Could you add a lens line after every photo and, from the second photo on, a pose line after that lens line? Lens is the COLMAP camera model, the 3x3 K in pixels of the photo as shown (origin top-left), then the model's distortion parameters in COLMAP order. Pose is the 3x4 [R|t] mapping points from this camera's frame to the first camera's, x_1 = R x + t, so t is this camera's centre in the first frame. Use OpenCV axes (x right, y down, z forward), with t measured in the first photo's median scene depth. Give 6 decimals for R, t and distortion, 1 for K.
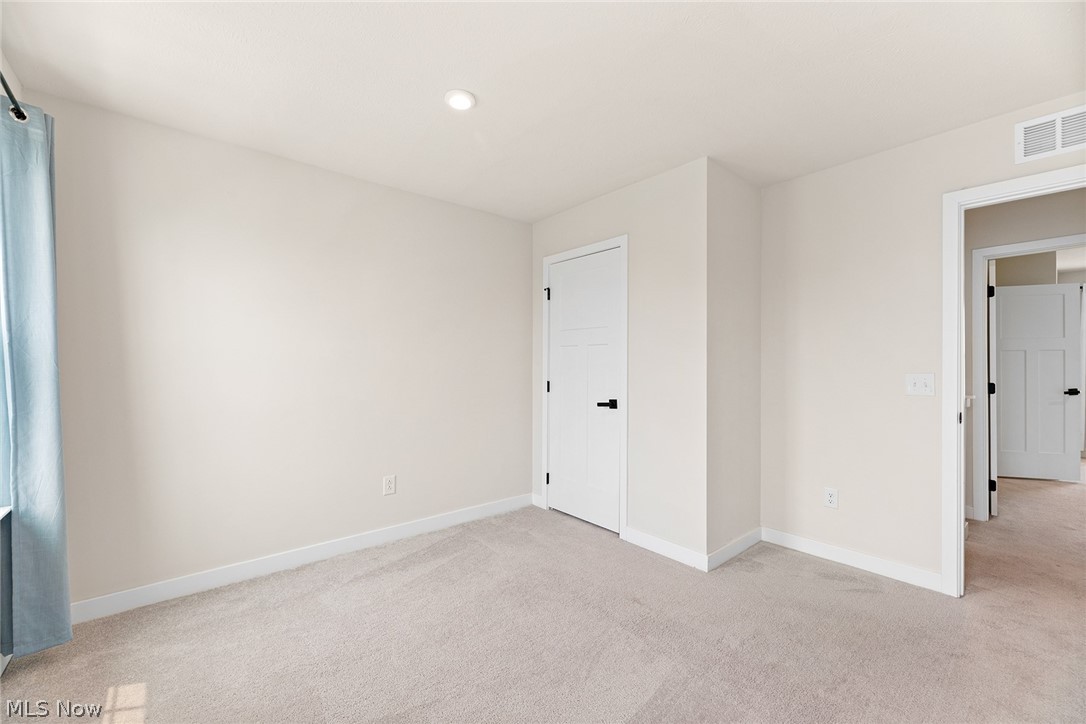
lens RADIAL K [[447.3, 0, 537.2], [0, 447.3, 362.6], [0, 0, 1]] dist [-0.001406, -0.000202]
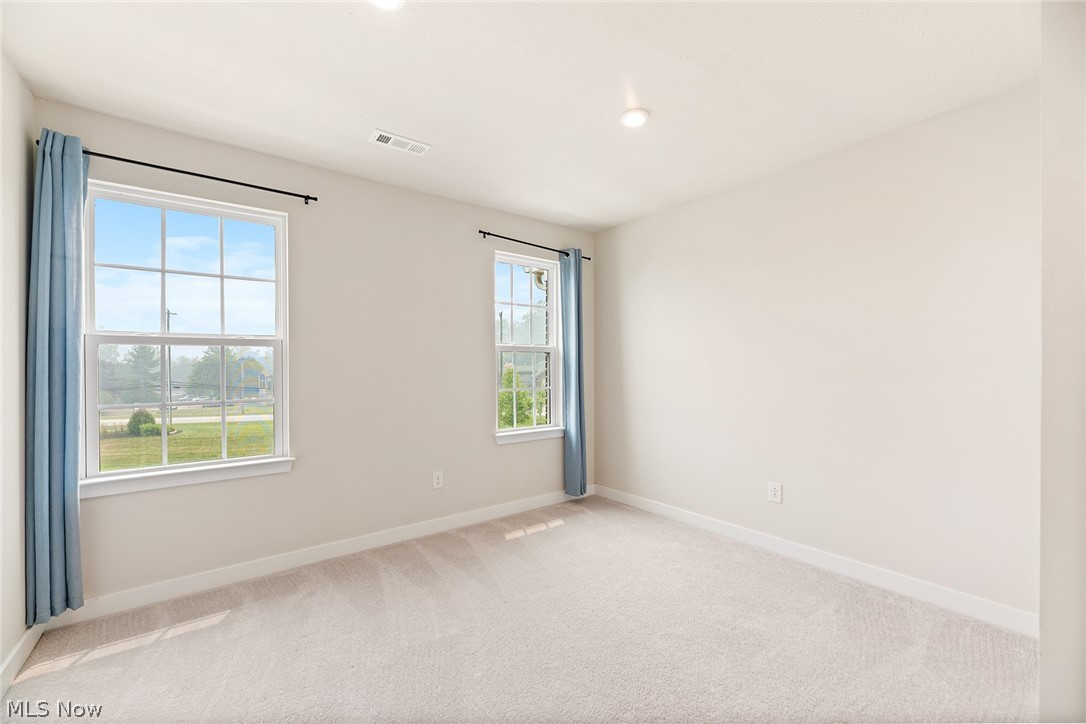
lens RADIAL K [[447.3, 0, 537.2], [0, 447.3, 362.6], [0, 0, 1]] dist [-0.001406, -0.000202]
pose [[-0.048015, -0.004267, -0.998838, 0.838370], [0.005927, 0.999972, -0.004557, 0.002784], [0.998829, -0.006139, -0.047988, 0.723512]]
